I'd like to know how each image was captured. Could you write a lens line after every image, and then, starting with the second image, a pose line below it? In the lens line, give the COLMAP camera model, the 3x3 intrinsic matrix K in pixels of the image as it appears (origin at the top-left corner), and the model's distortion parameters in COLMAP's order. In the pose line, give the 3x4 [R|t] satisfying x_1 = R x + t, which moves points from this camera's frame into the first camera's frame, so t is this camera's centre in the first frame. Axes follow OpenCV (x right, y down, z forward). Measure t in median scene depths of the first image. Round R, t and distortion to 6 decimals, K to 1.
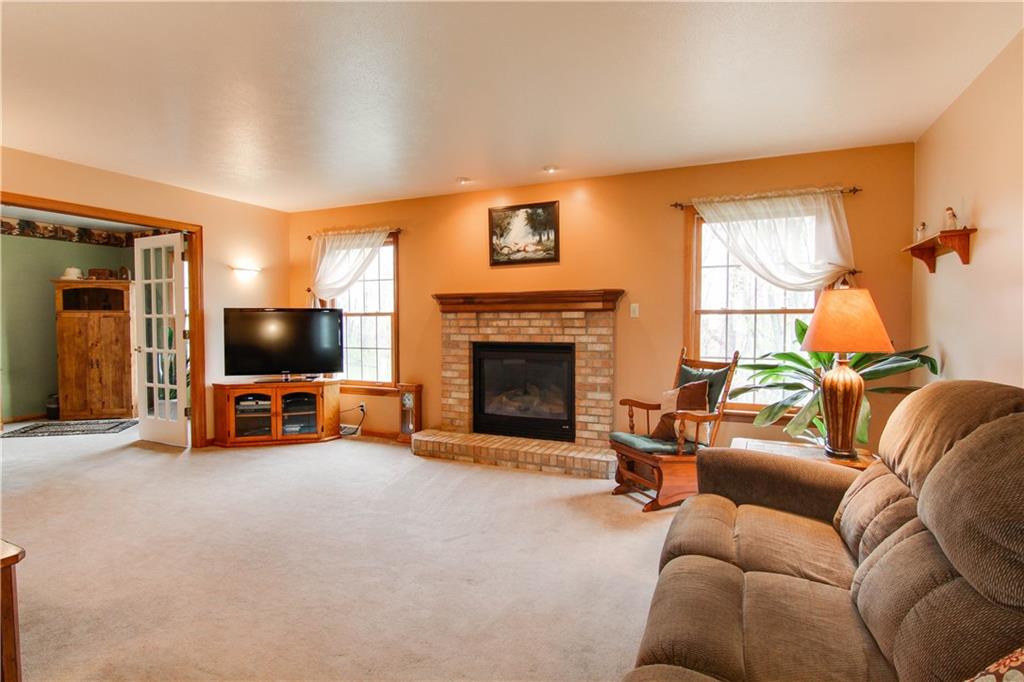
lens RADIAL K [[522.0, 0, 517.4], [0, 522.0, 344.4], [0, 0, 1]] dist [-0.016579, -0.005204]
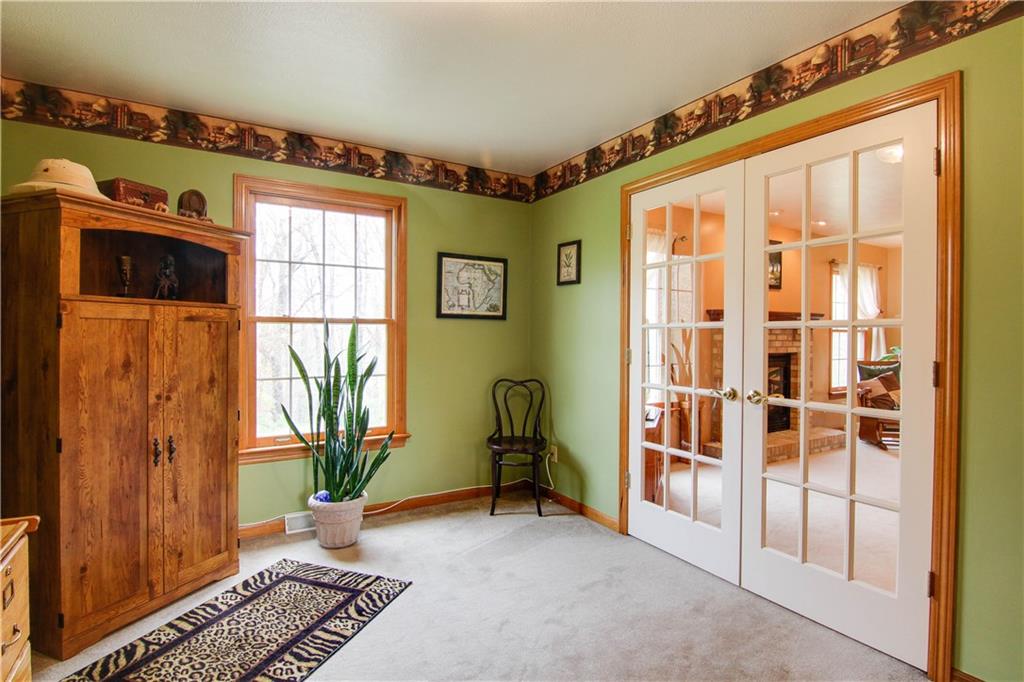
lens RADIAL K [[522.0, 0, 507.1], [0, 522.0, 339.6], [0, 0, 1]] dist [-0.016579, -0.005204]
pose [[0.570468, -0.007120, 0.821289, -0.978348], [0.024134, 0.999676, -0.008097, -0.030189], [-0.820965, 0.024440, 0.570455, 0.602951]]
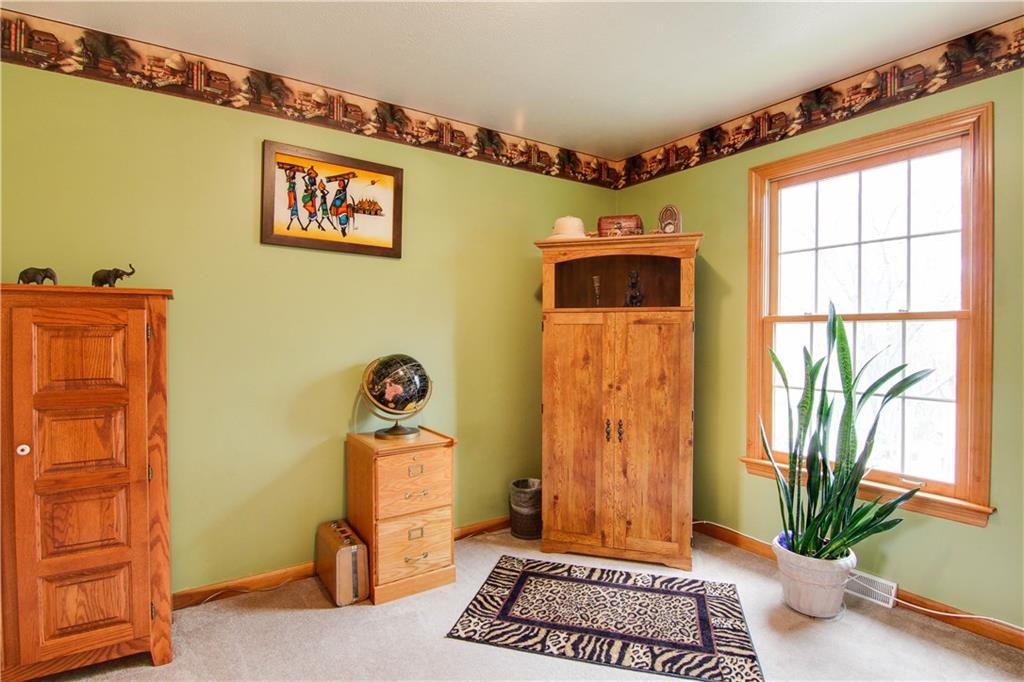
lens RADIAL K [[522.0, 0, 519.4], [0, 522.0, 336.5], [0, 0, 1]] dist [-0.016579, -0.005204]
pose [[0.850356, 0.003764, -0.526195, -0.659185], [-0.019203, 0.999530, -0.023882, -0.029556], [0.525858, 0.030413, 0.850028, 0.584274]]
